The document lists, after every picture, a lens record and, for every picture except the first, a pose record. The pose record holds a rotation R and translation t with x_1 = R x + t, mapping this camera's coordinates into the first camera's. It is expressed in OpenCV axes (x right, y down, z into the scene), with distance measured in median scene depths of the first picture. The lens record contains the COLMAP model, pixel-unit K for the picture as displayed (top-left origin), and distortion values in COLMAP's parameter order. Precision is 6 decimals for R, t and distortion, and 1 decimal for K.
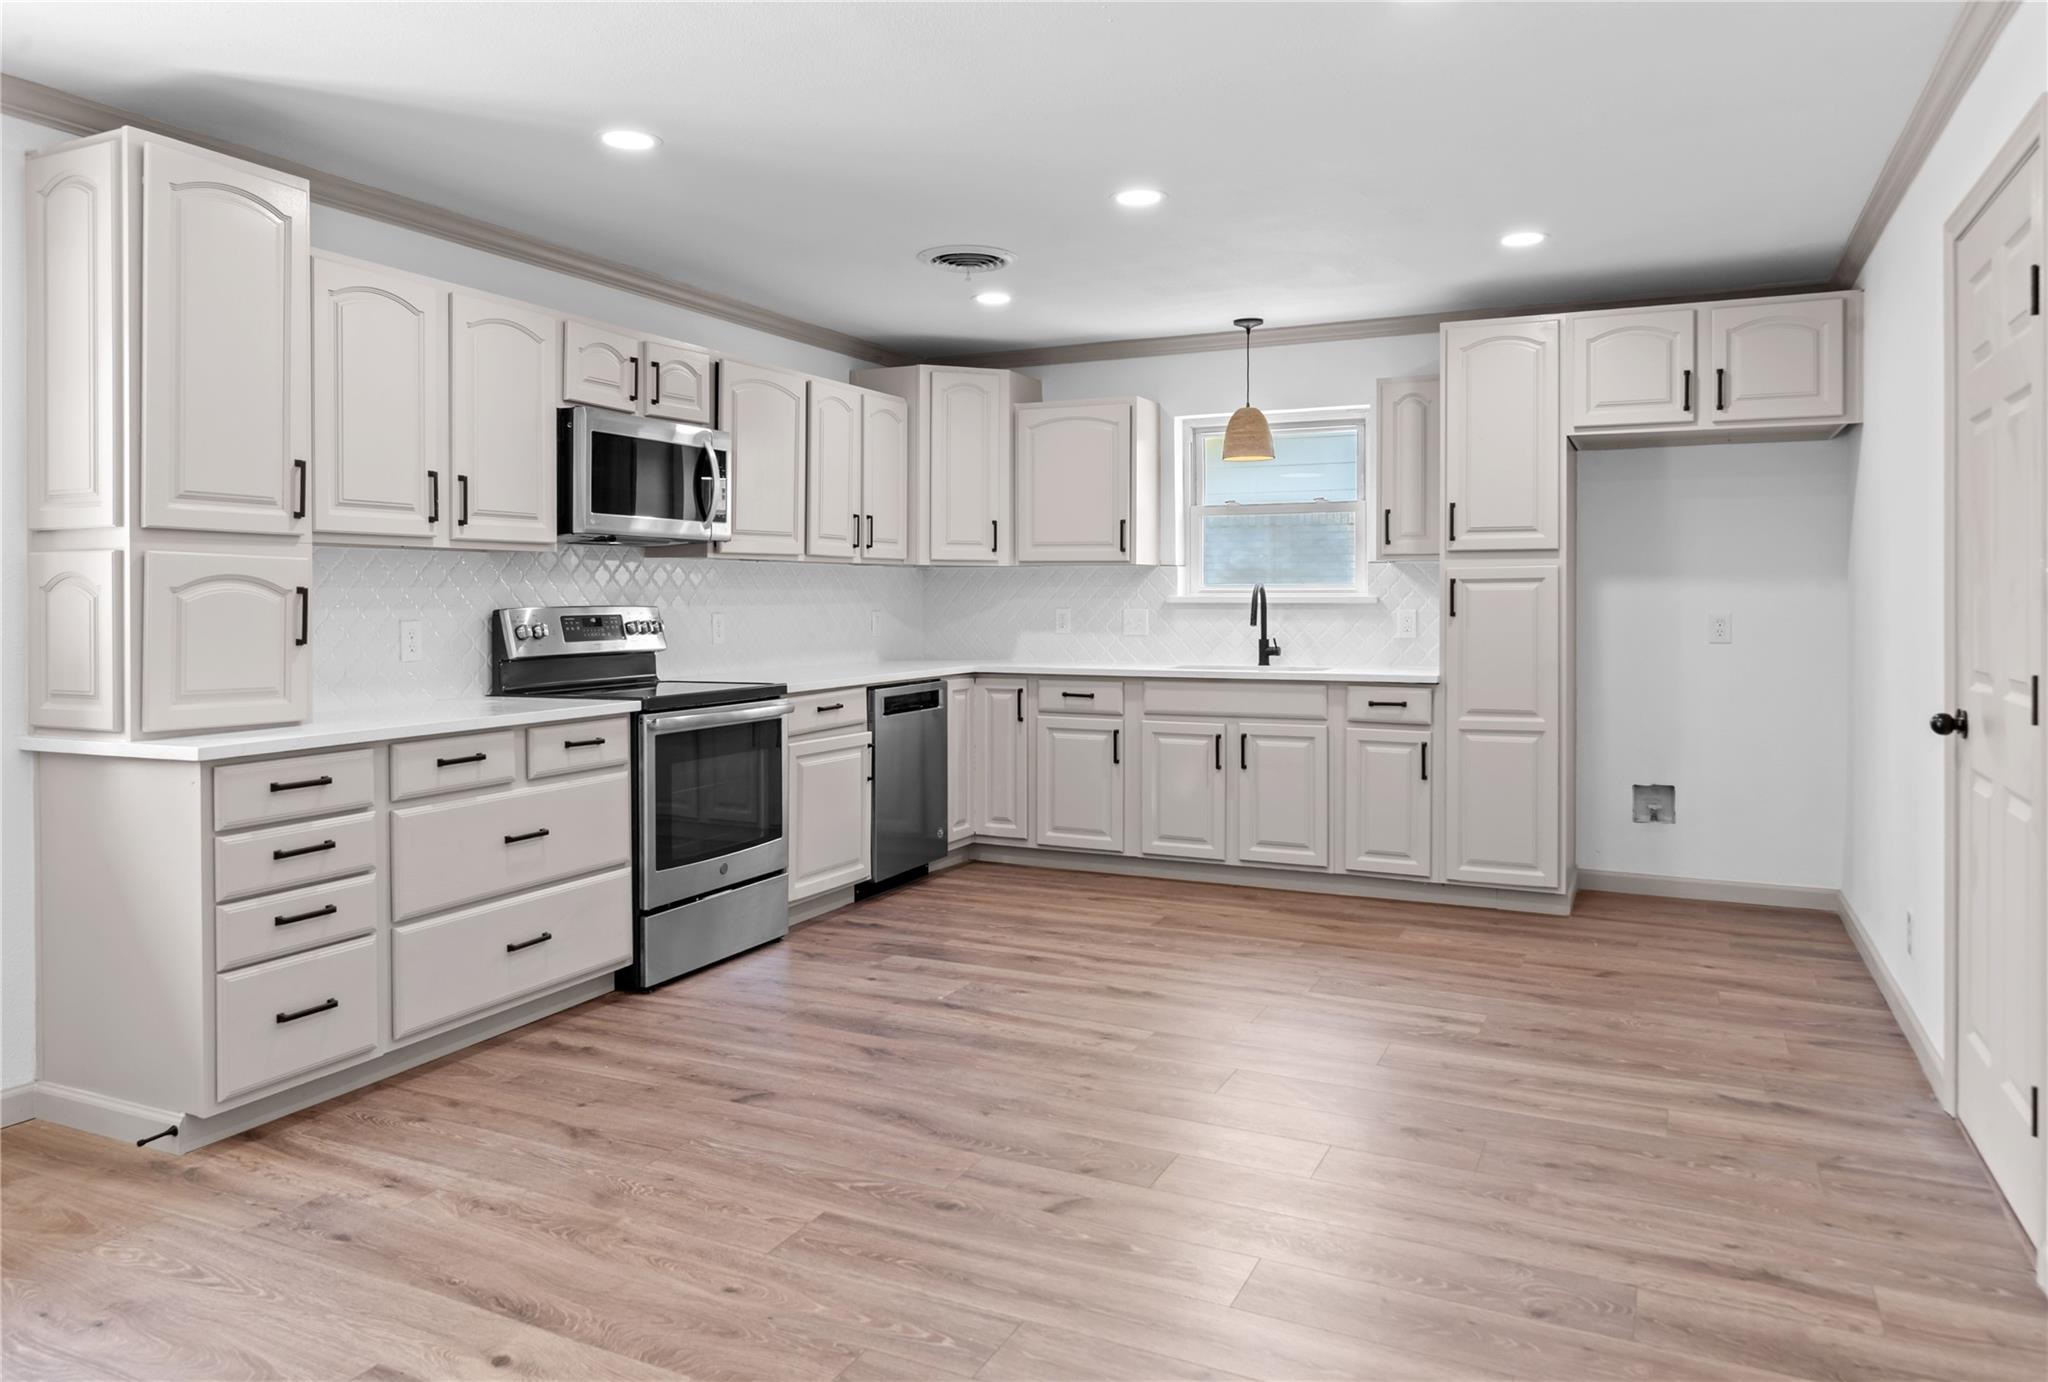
lens RADIAL K [[1374.4, 0, 1004.9], [0, 1374.4, 599.7], [0, 0, 1]] dist [-0.000751, -0.000734]
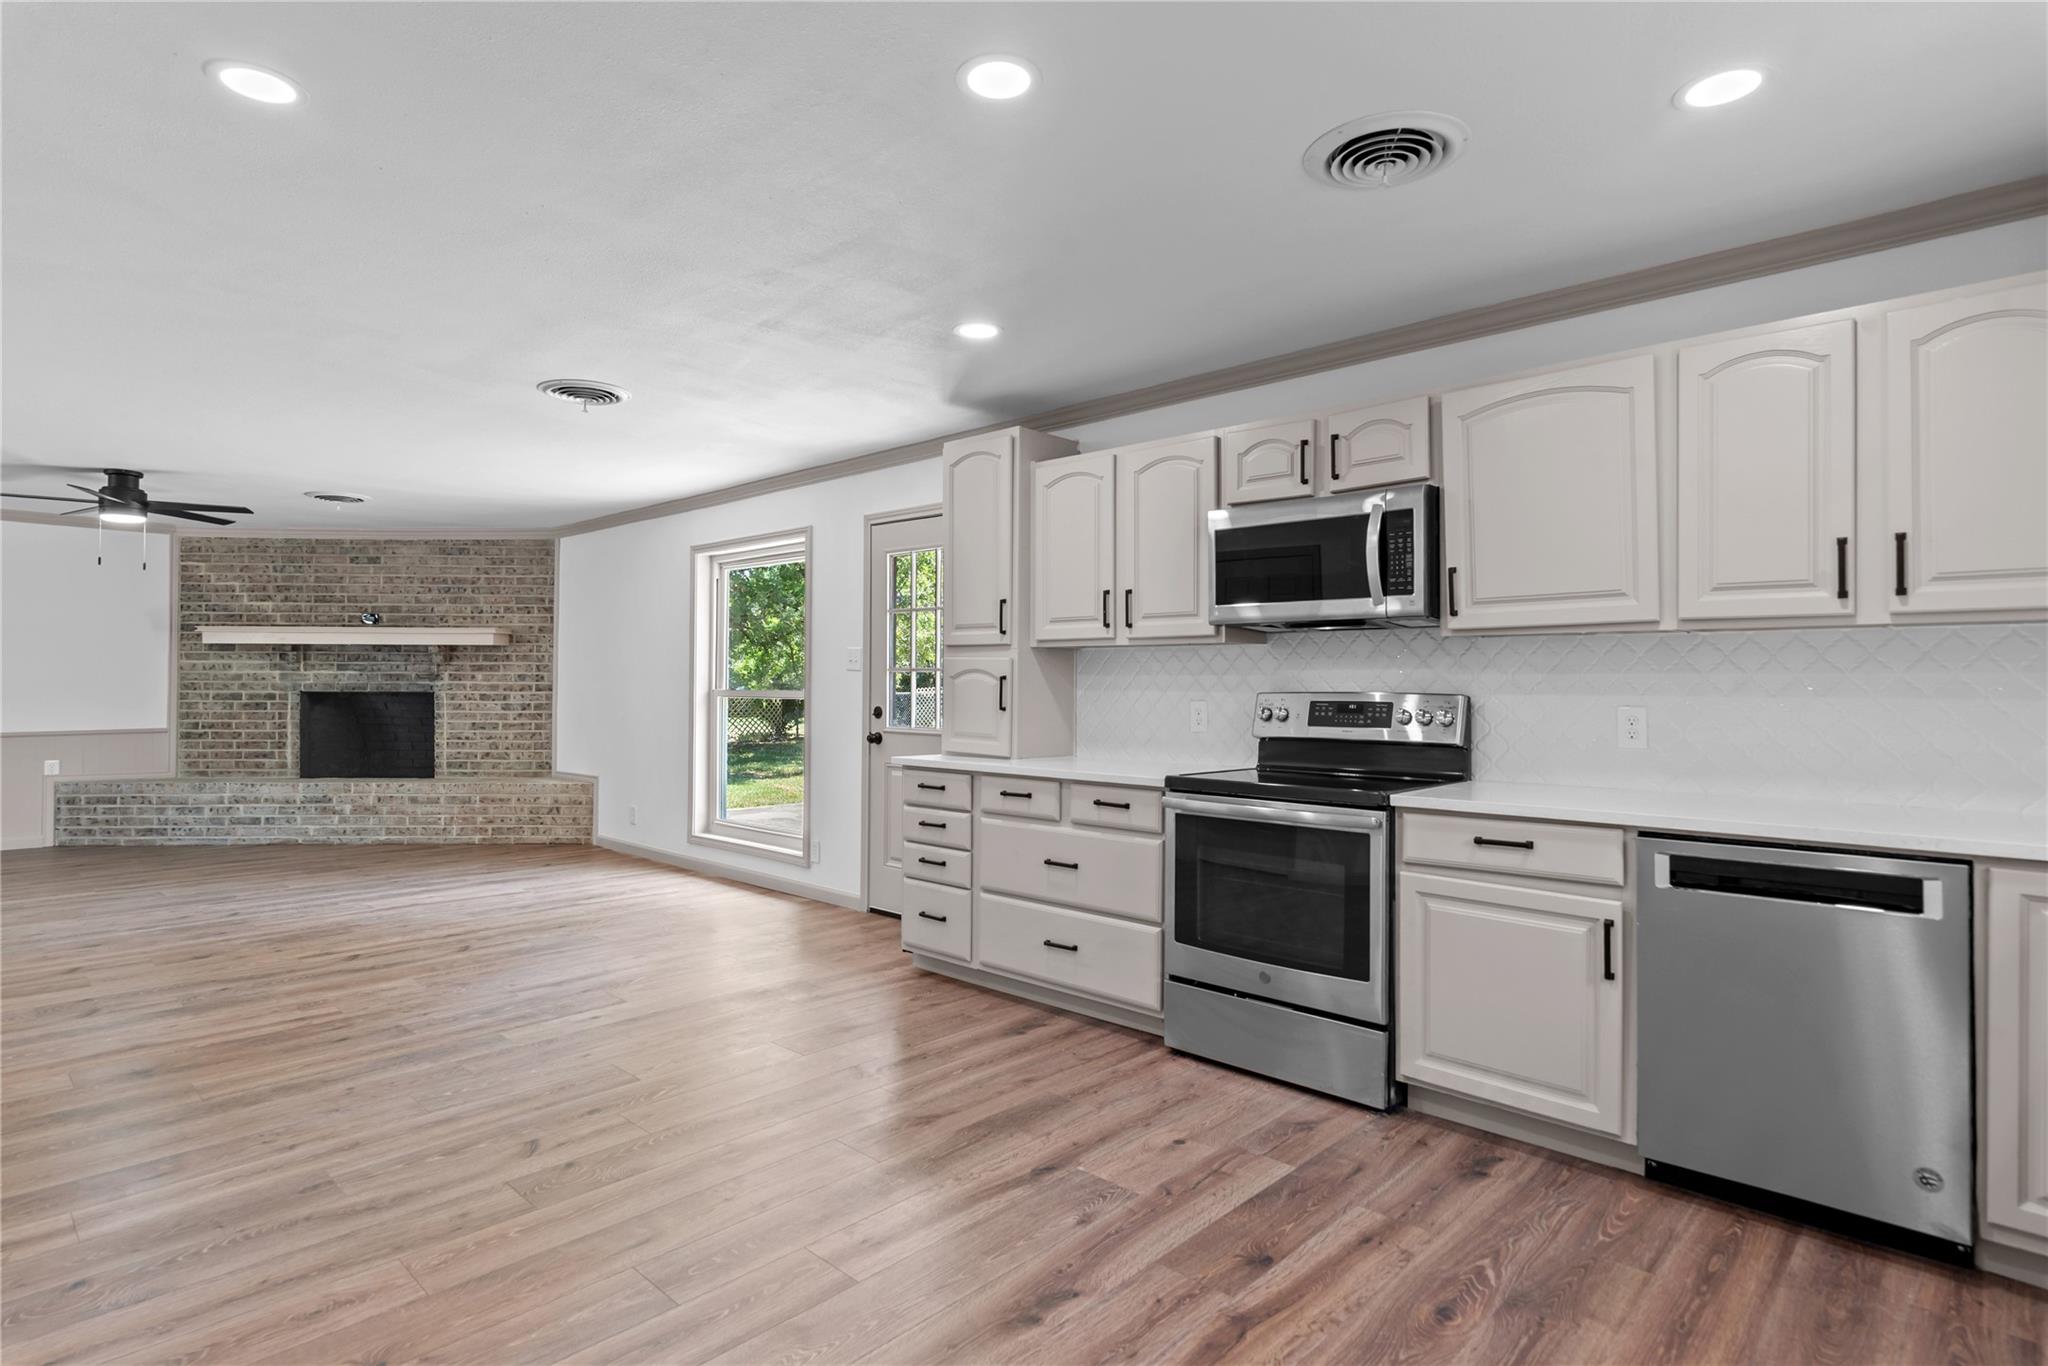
lens RADIAL K [[1044.0, 0, 1013.1], [0, 1044.0, 672.5], [0, 0, 1]] dist [-0.001857, 0.000428]
pose [[-0.302793, -0.007496, -0.953027, 0.671242], [-0.004970, 0.999968, -0.006286, -0.005011], [0.953043, 0.002833, -0.302821, 1.365313]]
